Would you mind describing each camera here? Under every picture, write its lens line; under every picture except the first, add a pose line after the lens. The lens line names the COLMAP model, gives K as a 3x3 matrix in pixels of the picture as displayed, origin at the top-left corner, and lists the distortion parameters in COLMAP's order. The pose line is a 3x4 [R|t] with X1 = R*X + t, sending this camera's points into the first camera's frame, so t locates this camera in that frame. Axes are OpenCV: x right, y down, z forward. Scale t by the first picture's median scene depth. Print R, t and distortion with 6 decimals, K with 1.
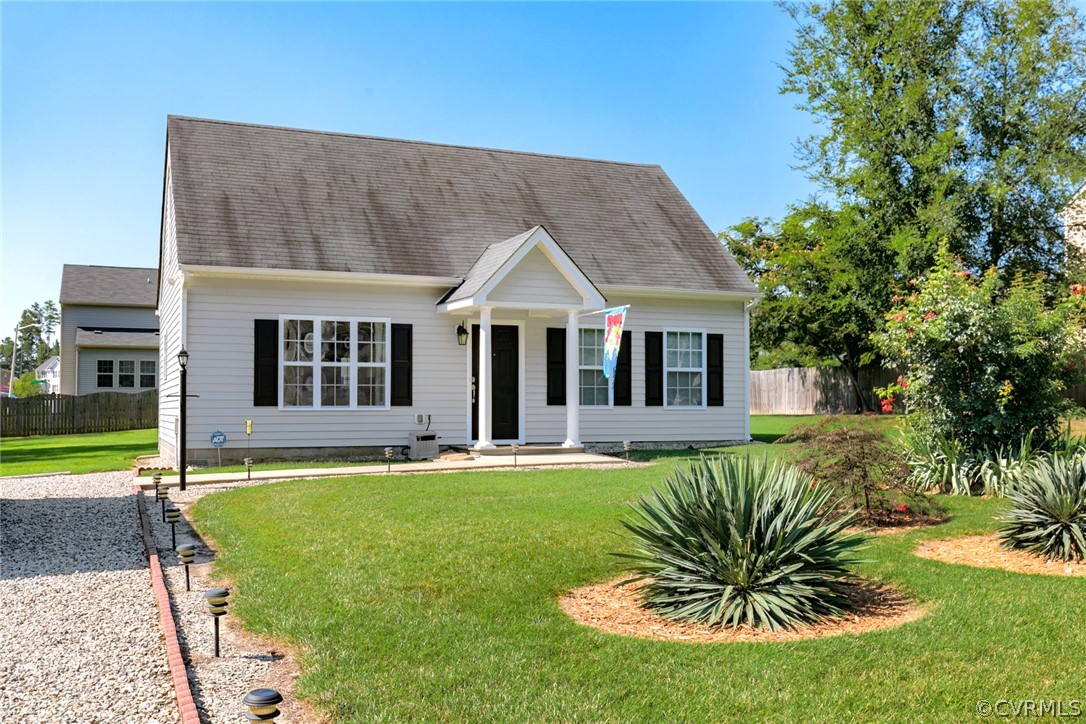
lens RADIAL K [[963.1, 0, 596.2], [0, 963.1, 373.6], [0, 0, 1]] dist [0.021725, -0.000612]
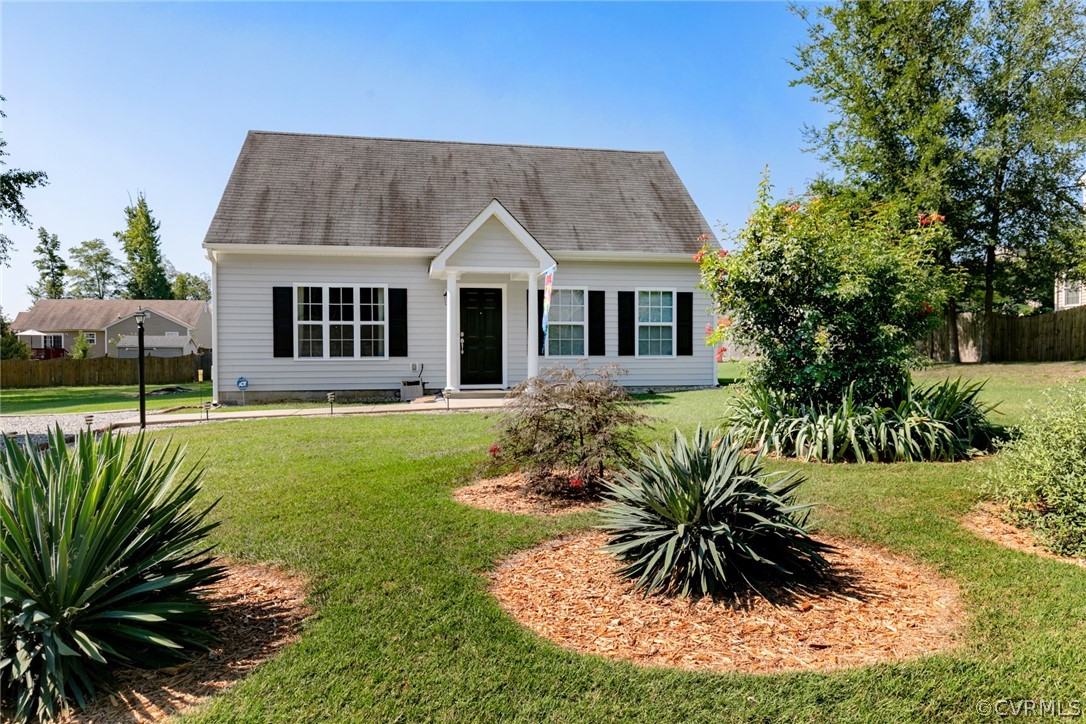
lens RADIAL K [[705.1, 0, 547.8], [0, 705.1, 366.4], [0, 0, 1]] dist [0.022692, 0.000075]
pose [[0.977680, -0.000975, -0.210098, 0.155951], [0.011366, 0.998770, 0.048256, 0.004875], [0.209793, -0.049567, 0.976489, 0.161300]]
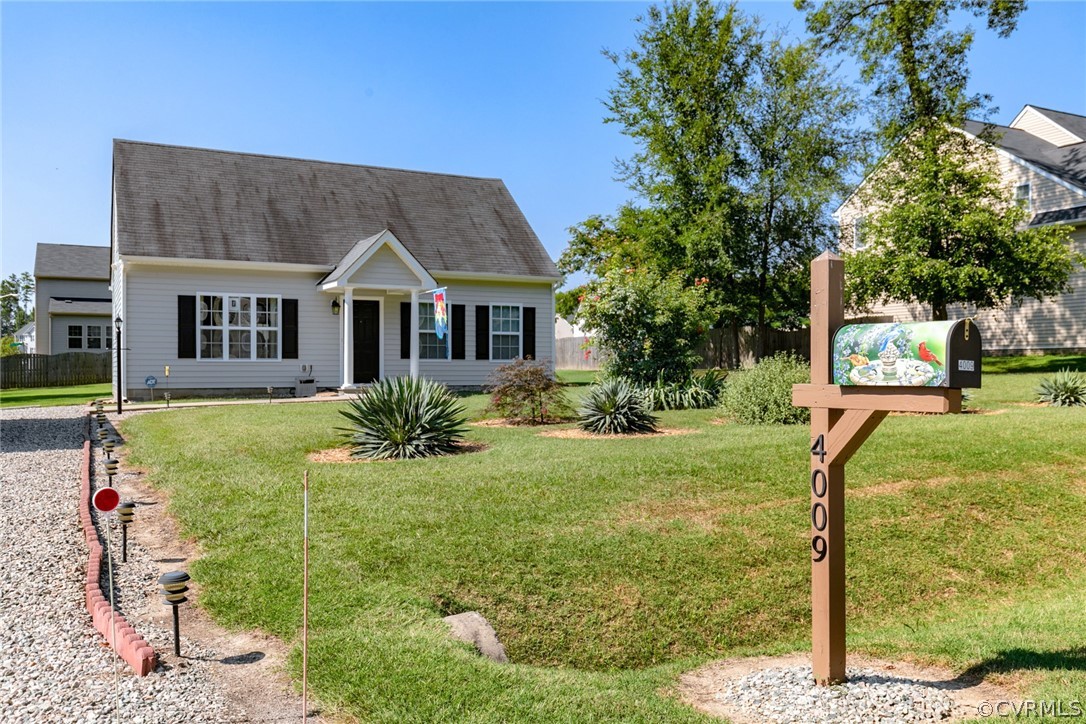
lens RADIAL K [[796.0, 0, 543.0], [0, 796.0, 362.0], [0, 0, 1]] dist [0.027319, 0.000462]
pose [[0.998375, 0.001097, 0.056968, 0.087359], [-0.002781, 0.999561, 0.029488, 0.003407], [-0.056910, -0.029599, 0.997940, -0.147558]]
